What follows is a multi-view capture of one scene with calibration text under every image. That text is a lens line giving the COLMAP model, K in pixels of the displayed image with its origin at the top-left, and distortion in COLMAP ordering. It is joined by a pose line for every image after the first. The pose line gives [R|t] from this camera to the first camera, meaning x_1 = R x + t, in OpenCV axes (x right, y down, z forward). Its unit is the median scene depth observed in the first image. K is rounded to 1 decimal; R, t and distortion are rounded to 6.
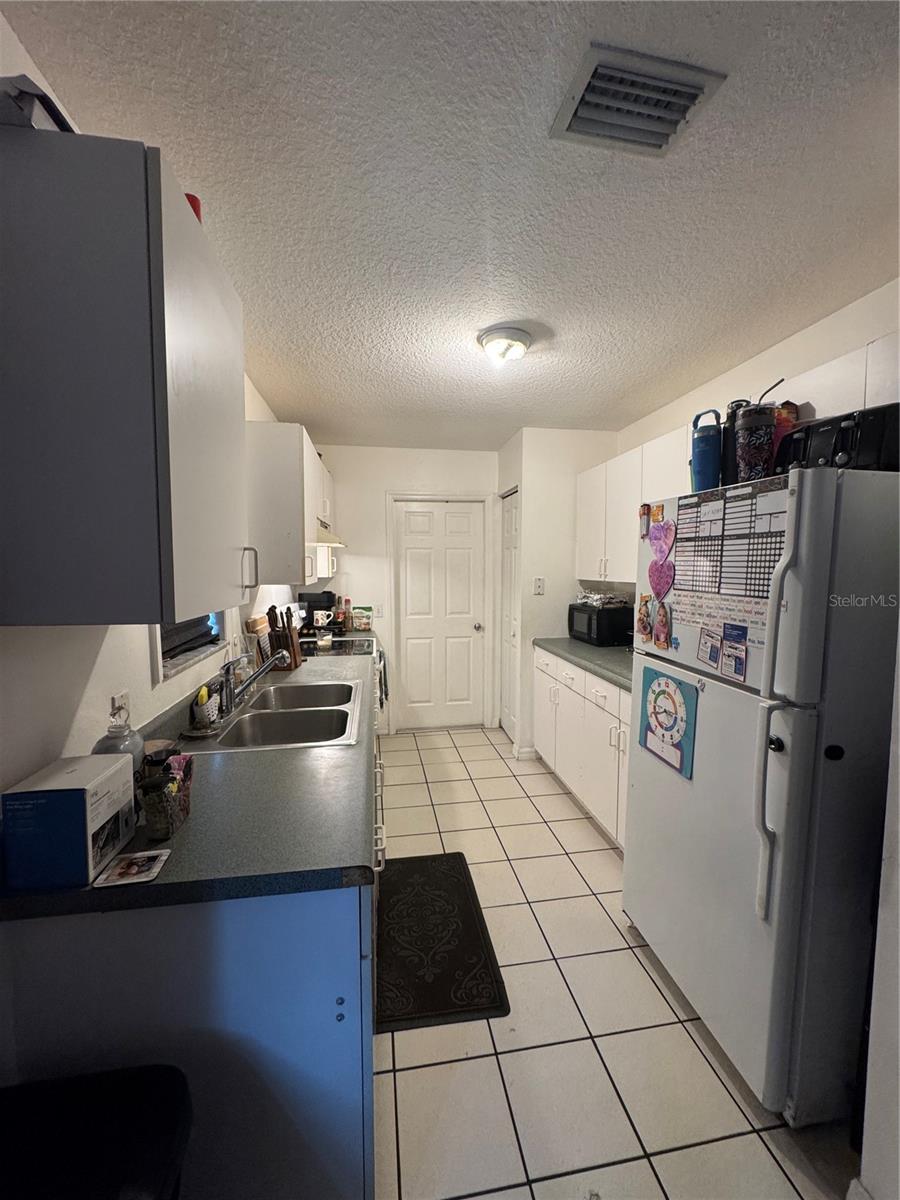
lens RADIAL K [[477.6, 0, 449.5], [0, 477.6, 602.0], [0, 0, 1]] dist [-0.000328, 0.000116]
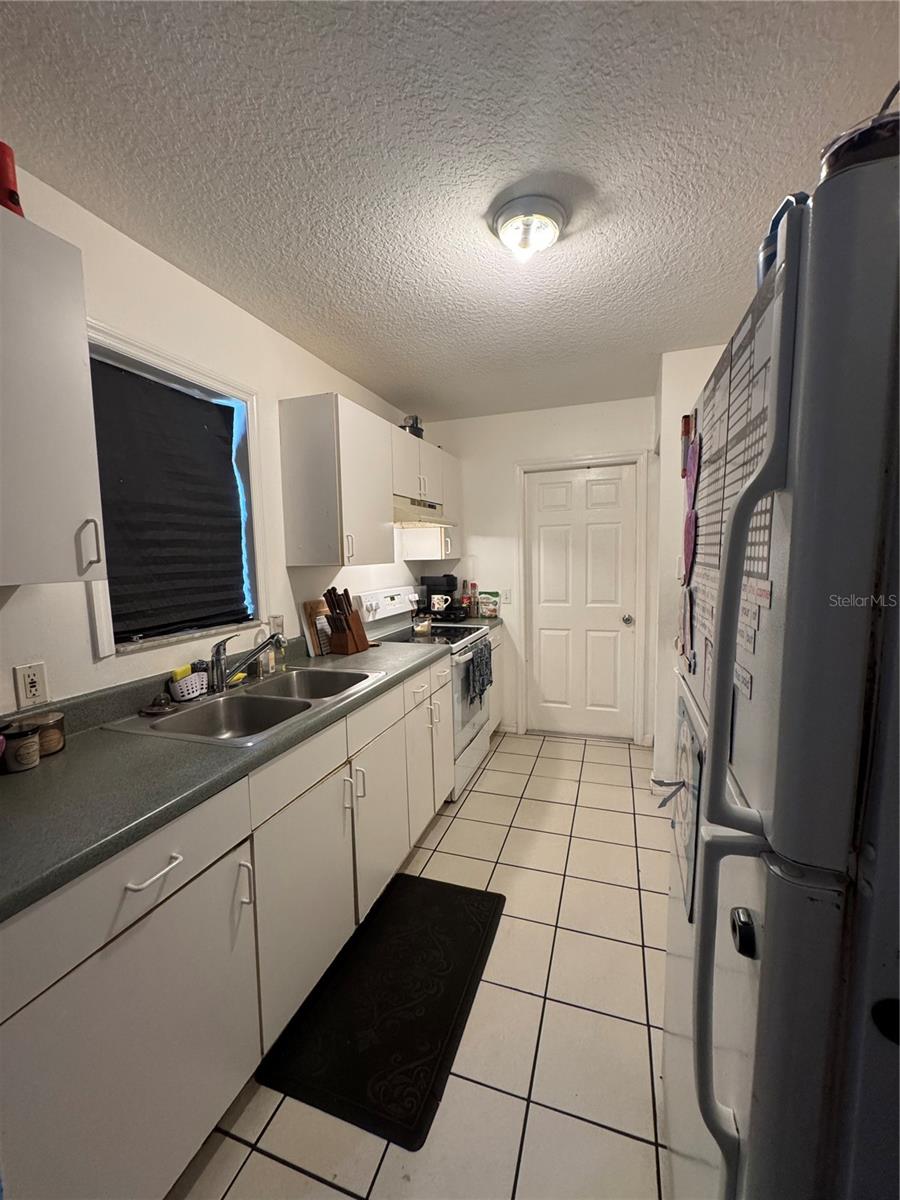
lens RADIAL K [[477.6, 0, 449.4], [0, 477.6, 601.5], [0, 0, 1]] dist [-0.000328, 0.000116]
pose [[0.881749, 0.028226, -0.470874, 0.428314], [-0.015666, 0.999410, 0.030572, 0.004203], [0.471459, -0.019581, 0.881671, 0.350996]]
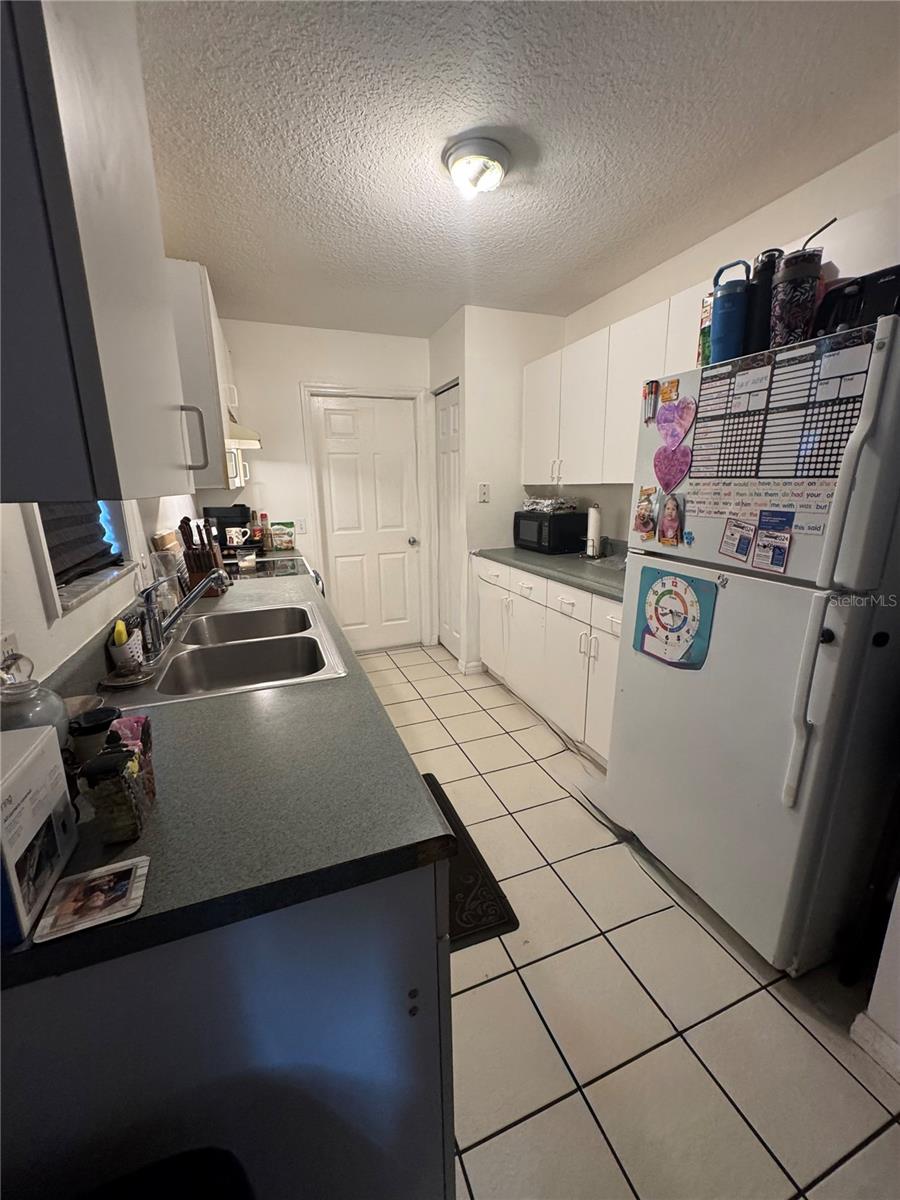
lens RADIAL K [[477.6, 0, 450.5], [0, 477.6, 600.7], [0, 0, 1]] dist [-0.000328, 0.000116]
pose [[0.978435, -0.060676, 0.197443, -0.144927], [0.027746, 0.985826, 0.165459, 0.035716], [-0.204684, -0.156413, 0.966250, 0.167730]]
